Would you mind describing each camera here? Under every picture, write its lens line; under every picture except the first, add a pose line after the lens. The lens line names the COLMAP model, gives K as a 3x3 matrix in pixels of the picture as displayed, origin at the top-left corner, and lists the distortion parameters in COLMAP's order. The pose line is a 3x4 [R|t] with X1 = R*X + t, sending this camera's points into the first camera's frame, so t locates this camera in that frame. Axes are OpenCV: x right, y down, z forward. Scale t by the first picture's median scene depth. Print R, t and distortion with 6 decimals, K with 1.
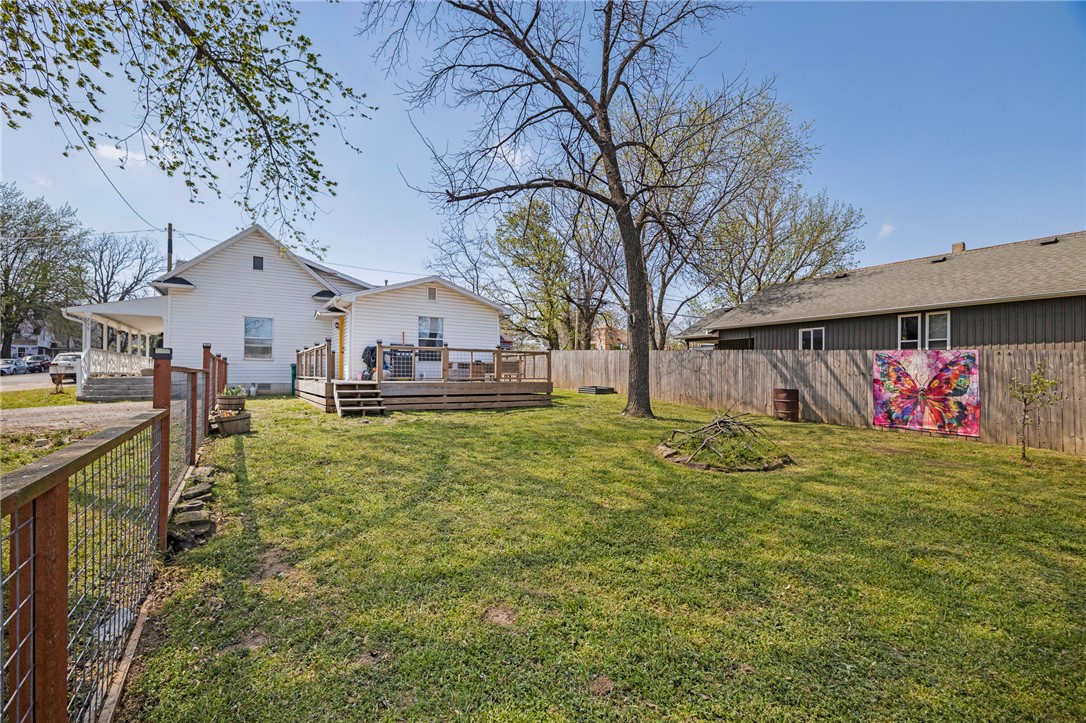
lens RADIAL K [[469.4, 0, 539.1], [0, 469.4, 373.9], [0, 0, 1]] dist [0.001853, 0.000216]
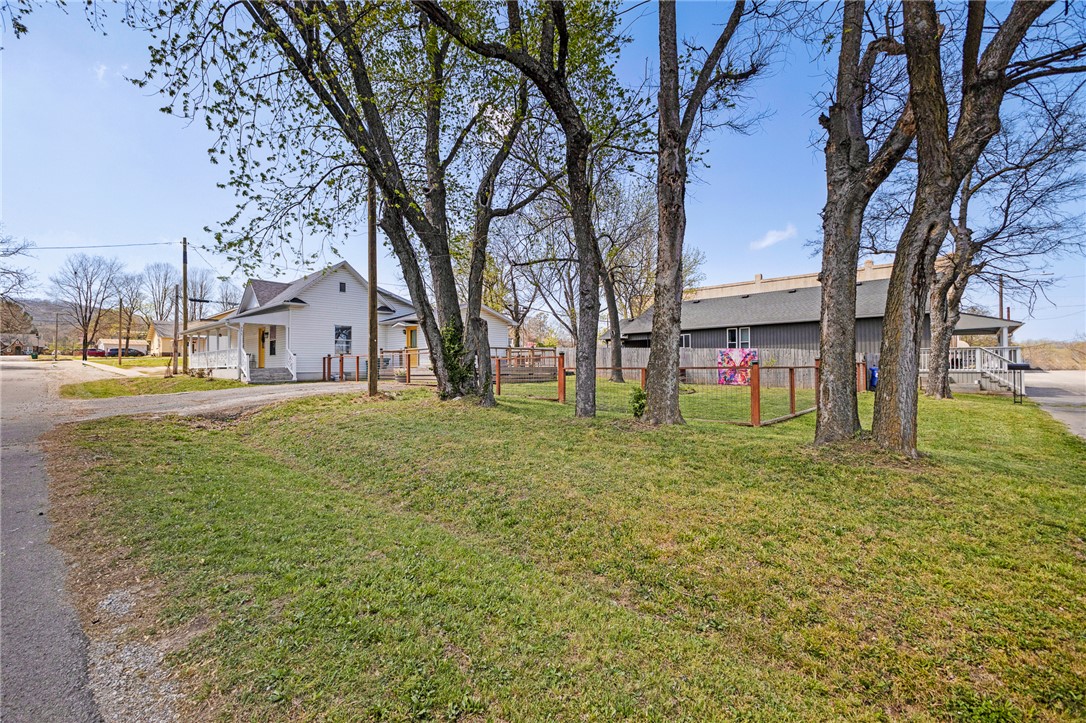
lens RADIAL K [[461.9, 0, 543.0], [0, 461.9, 361.5], [0, 0, 1]] dist [0.003862, 0.000767]
pose [[0.961570, -0.011484, 0.274321, -0.442132], [0.014599, 0.999850, -0.009318, 0.011604], [-0.274173, 0.012965, 0.961593, -0.561795]]
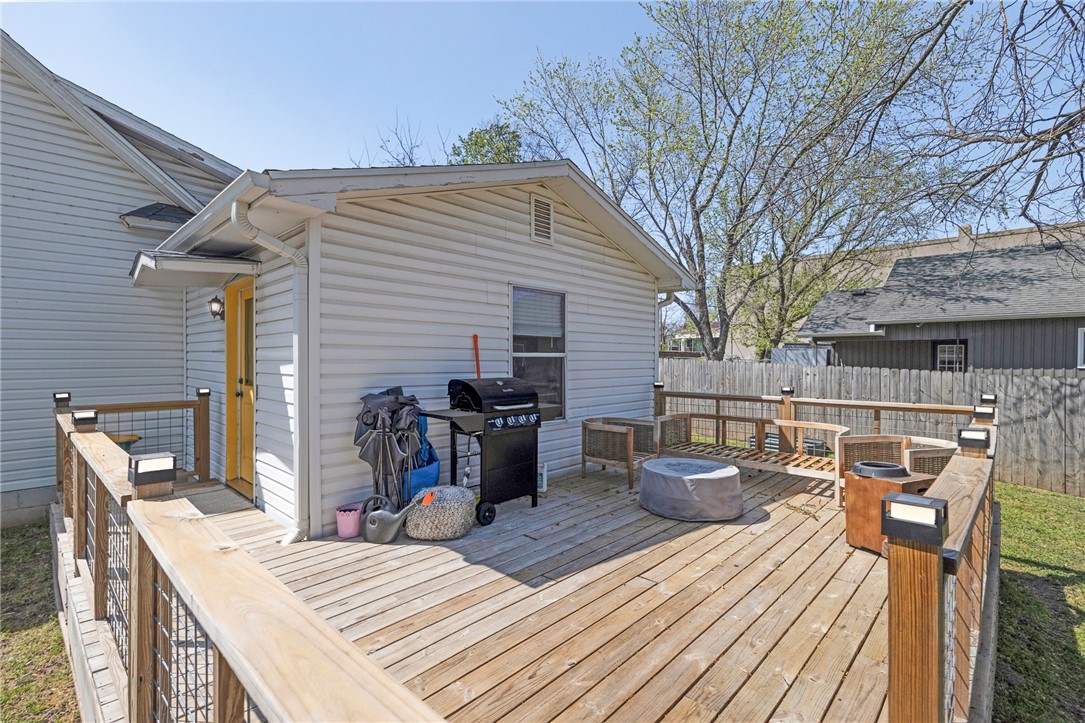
lens RADIAL K [[491.7, 0, 545.2], [0, 491.7, 364.7], [0, 0, 1]] dist [0.001605, 0.000075]
pose [[0.968440, -0.007552, 0.249134, -0.325614], [0.003163, 0.999833, 0.018014, -0.075804], [-0.249228, -0.016658, 0.968302, 0.680426]]
